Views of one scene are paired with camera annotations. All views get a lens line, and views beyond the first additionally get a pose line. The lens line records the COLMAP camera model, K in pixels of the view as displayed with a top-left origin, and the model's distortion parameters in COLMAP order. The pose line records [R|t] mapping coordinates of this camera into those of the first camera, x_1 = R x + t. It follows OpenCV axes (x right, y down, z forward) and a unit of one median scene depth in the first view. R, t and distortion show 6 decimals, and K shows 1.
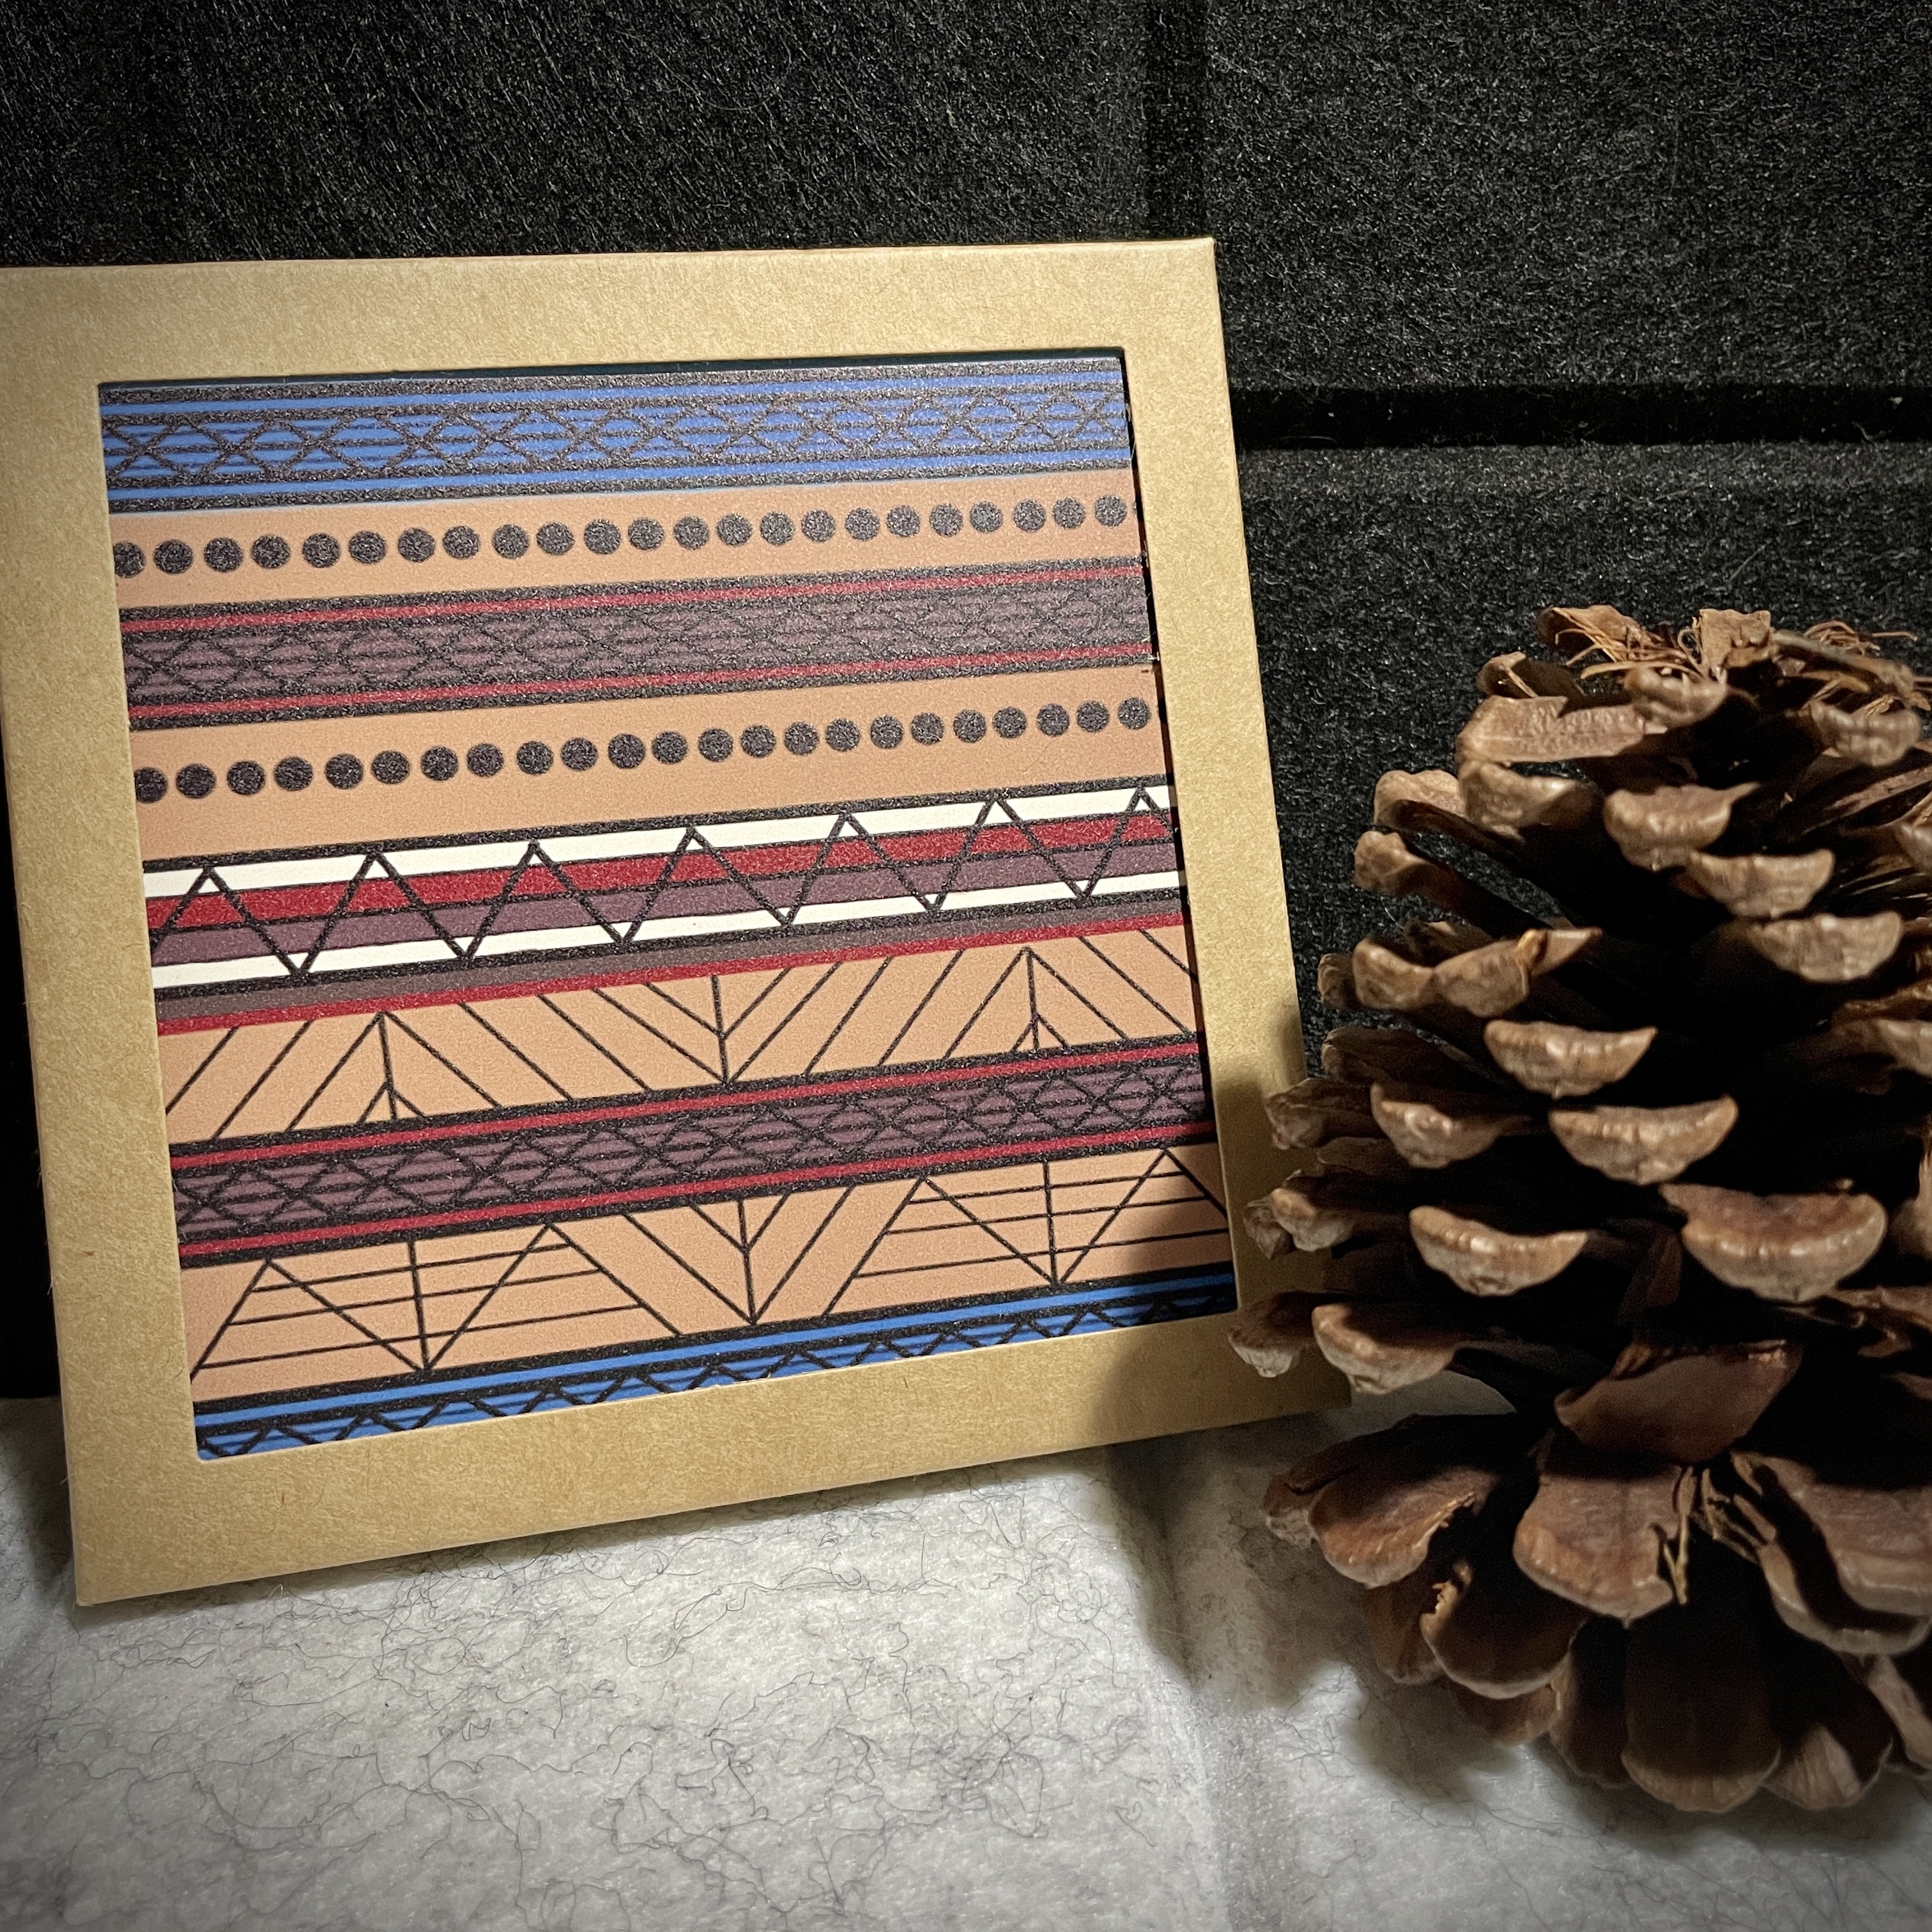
lens RADIAL K [[1990.1, 0, 964.2], [0, 1990.1, 904.5], [0, 0, 1]] dist [0.036979, -0.083870]
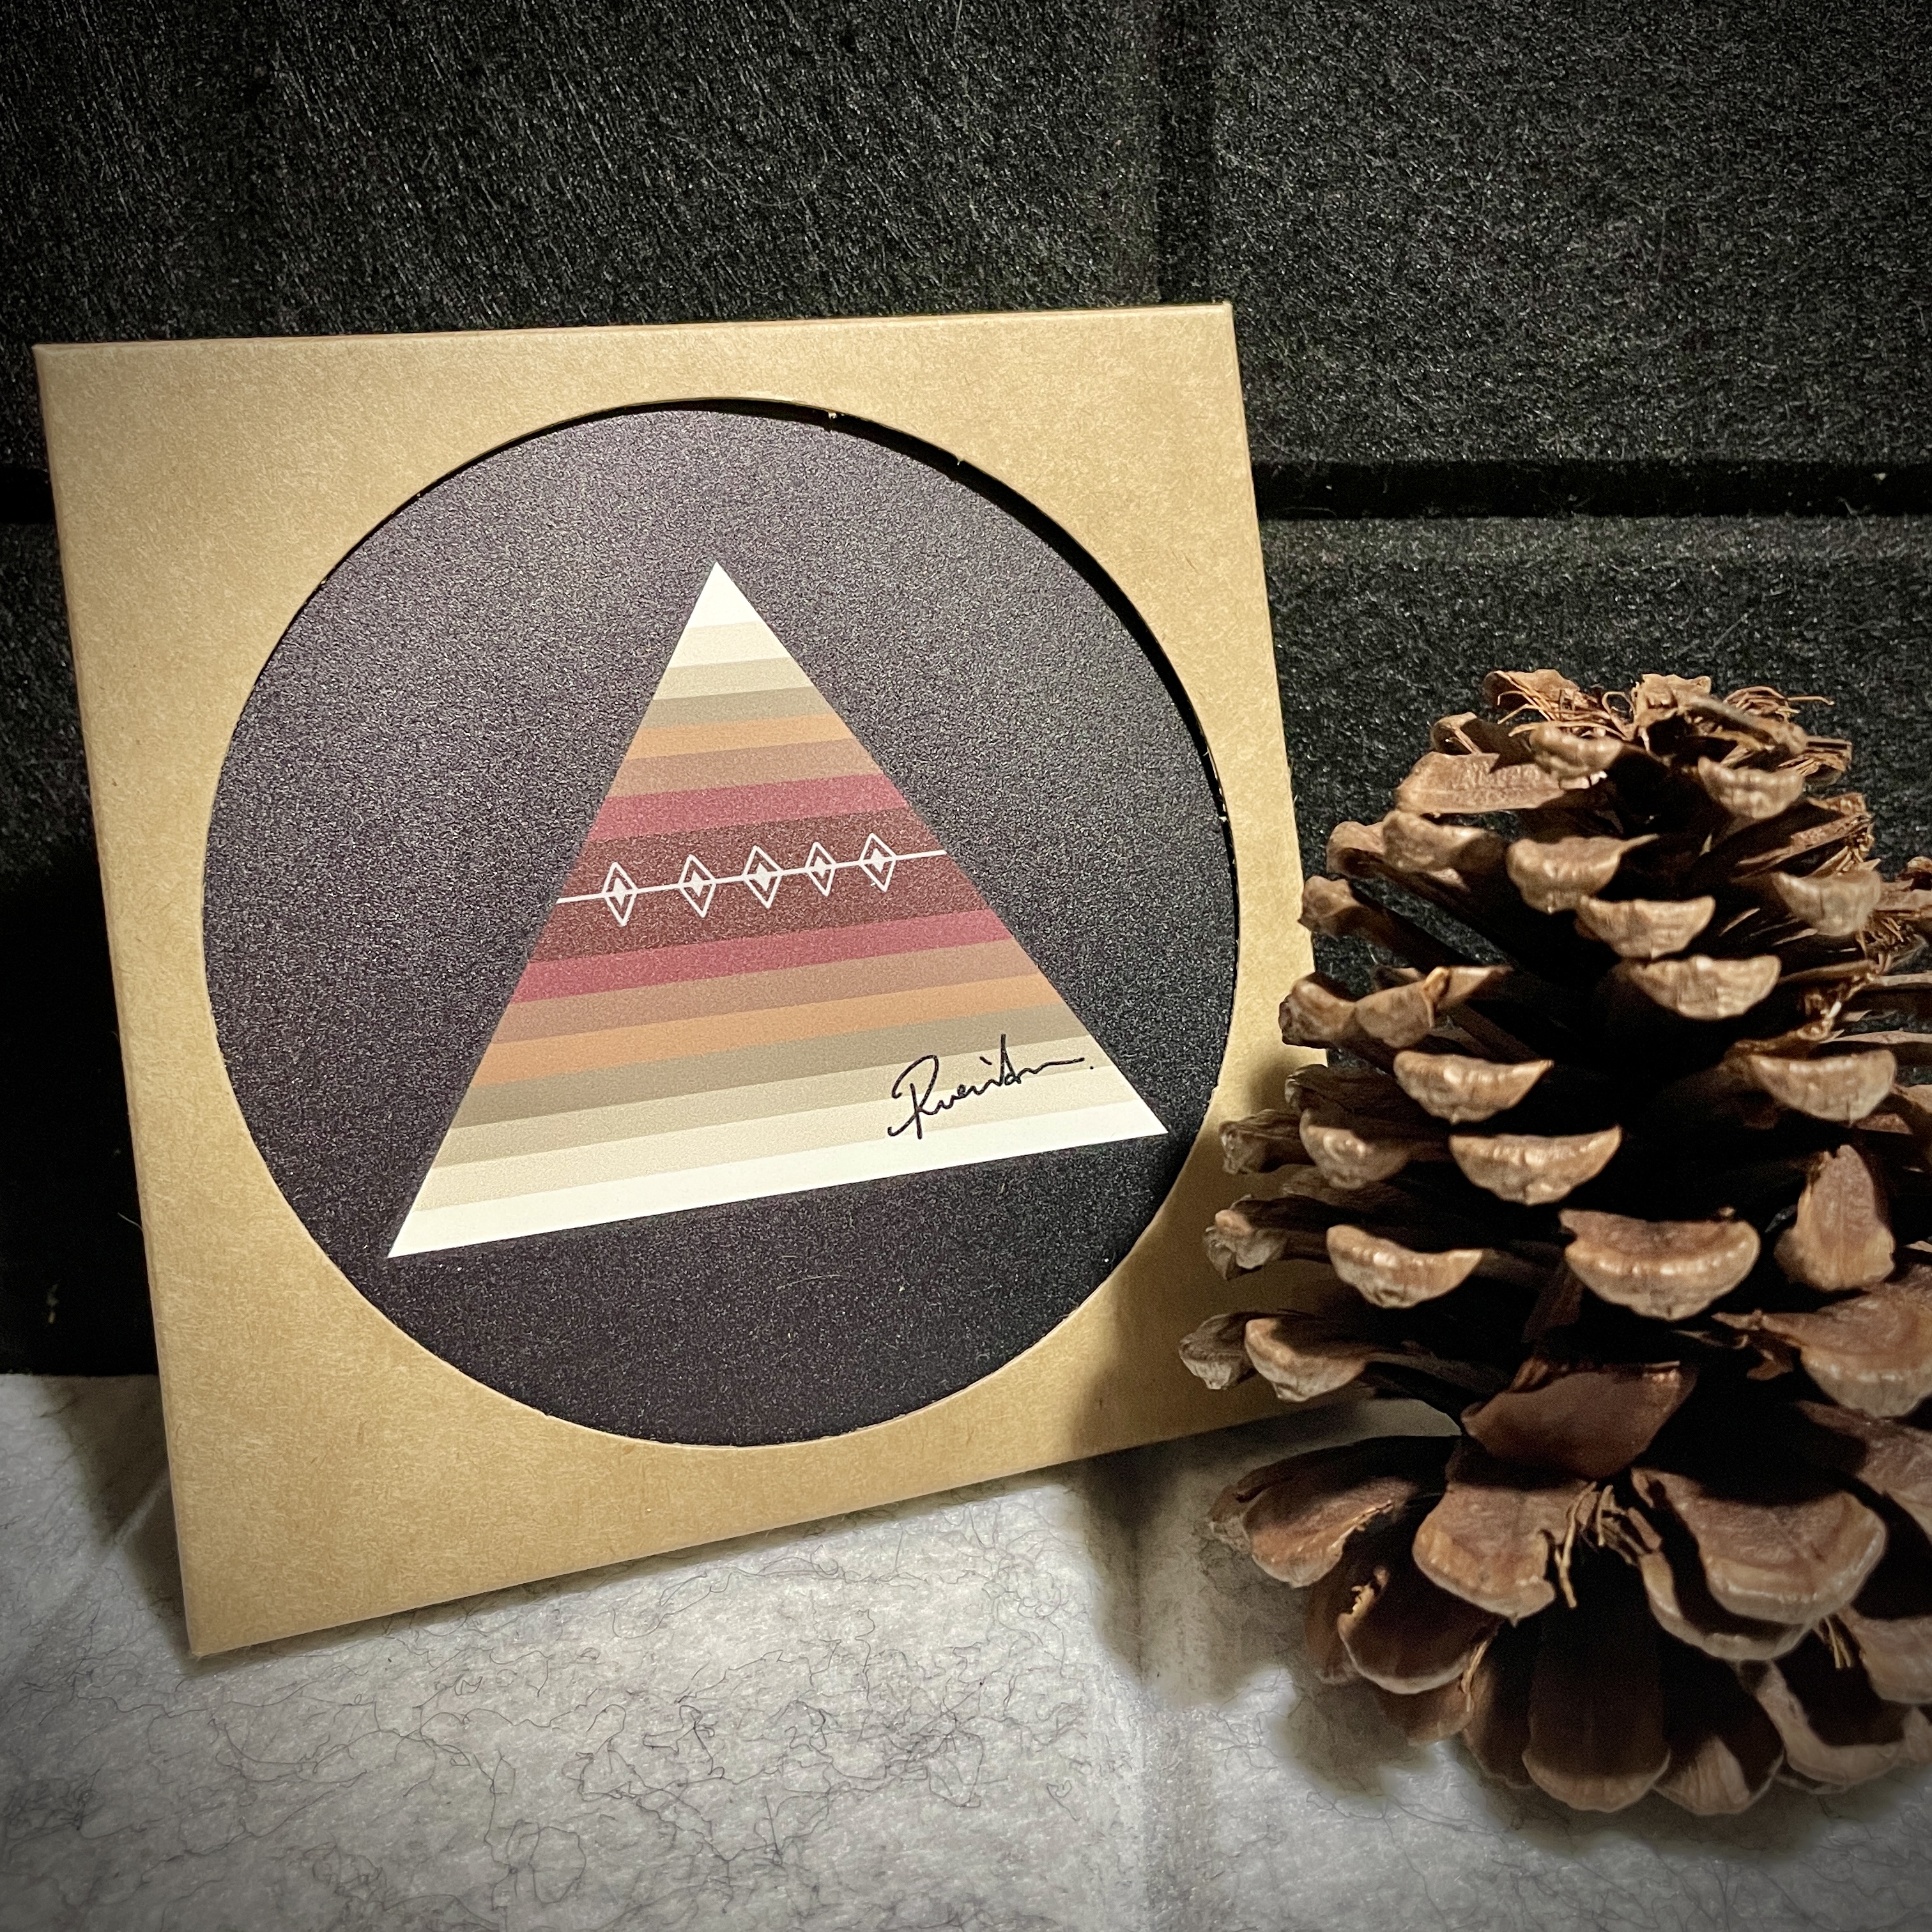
lens RADIAL K [[1997.3, 0, 966.7], [0, 1997.3, 900.3], [0, 0, 1]] dist [0.032261, -0.073885]
pose [[0.997251, 0.020150, -0.071309, 0.095746], [-0.022572, 0.999190, -0.033327, 0.016591], [0.070580, 0.034845, 0.996897, -0.081748]]
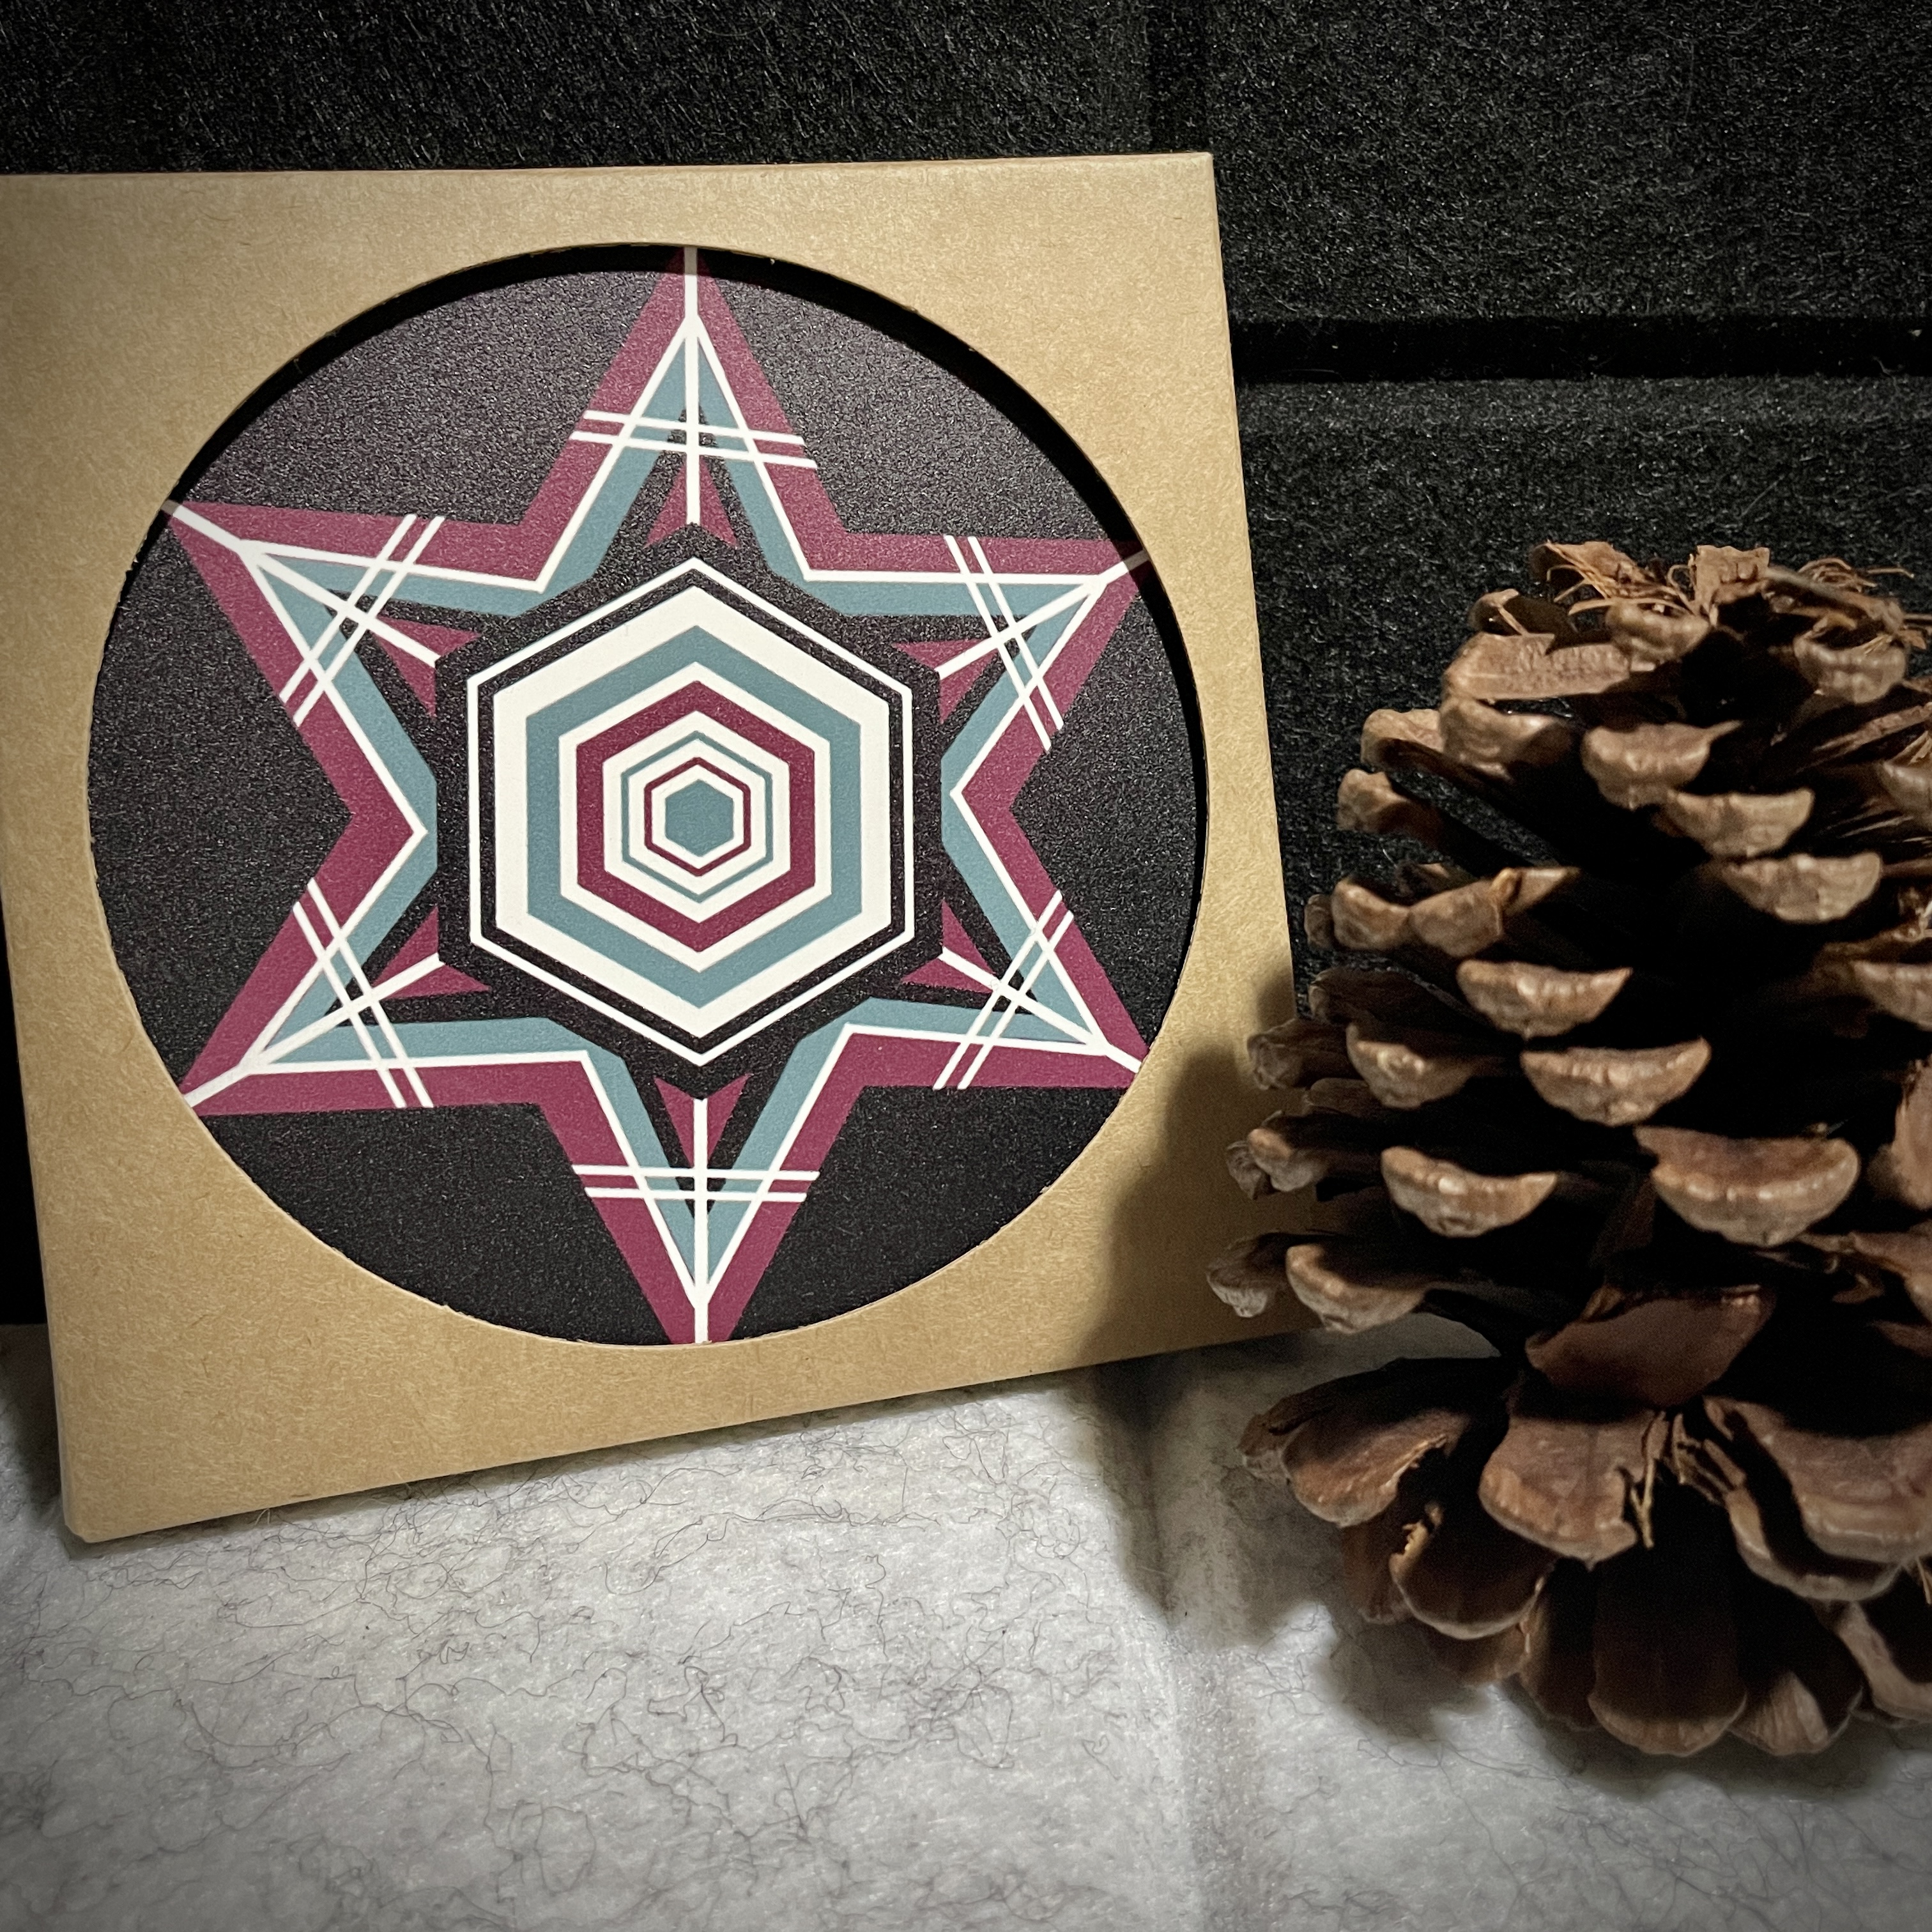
lens RADIAL K [[1990.1, 0, 964.2], [0, 1990.1, 904.5], [0, 0, 1]] dist [0.036979, -0.083870]
pose [[0.999660, 0.007394, -0.025004, 0.036709], [-0.006712, 0.999606, 0.027269, 0.004746], [0.025195, -0.027092, 0.999315, 0.005929]]
